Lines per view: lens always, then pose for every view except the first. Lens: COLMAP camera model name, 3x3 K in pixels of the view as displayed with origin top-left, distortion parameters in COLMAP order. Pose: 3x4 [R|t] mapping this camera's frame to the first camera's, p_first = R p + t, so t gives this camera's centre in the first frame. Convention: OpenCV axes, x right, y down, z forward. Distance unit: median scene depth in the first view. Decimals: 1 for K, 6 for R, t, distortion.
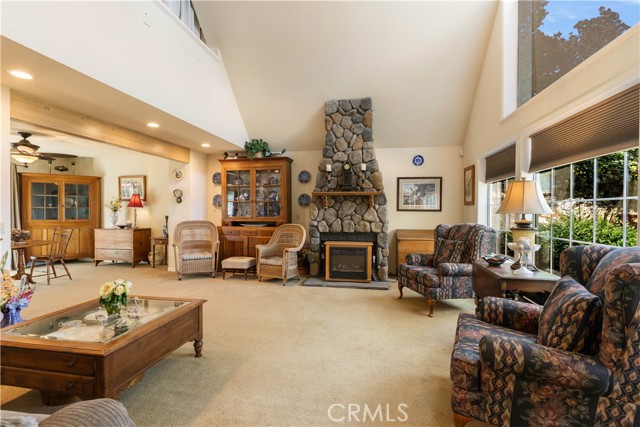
lens RADIAL K [[289.7, 0, 320.2], [0, 289.7, 211.8], [0, 0, 1]] dist [0.002727, -0.000208]
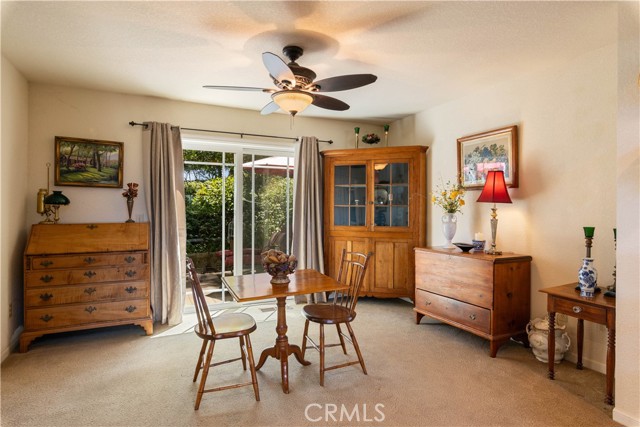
lens RADIAL K [[355.6, 0, 320.8], [0, 355.6, 211.5], [0, 0, 1]] dist [-0.006951, -0.000755]
pose [[0.584359, 0.004503, -0.811483, -0.378779], [-0.002758, 0.999990, 0.003563, -0.005006], [0.811490, 0.000157, 0.584366, 0.512939]]
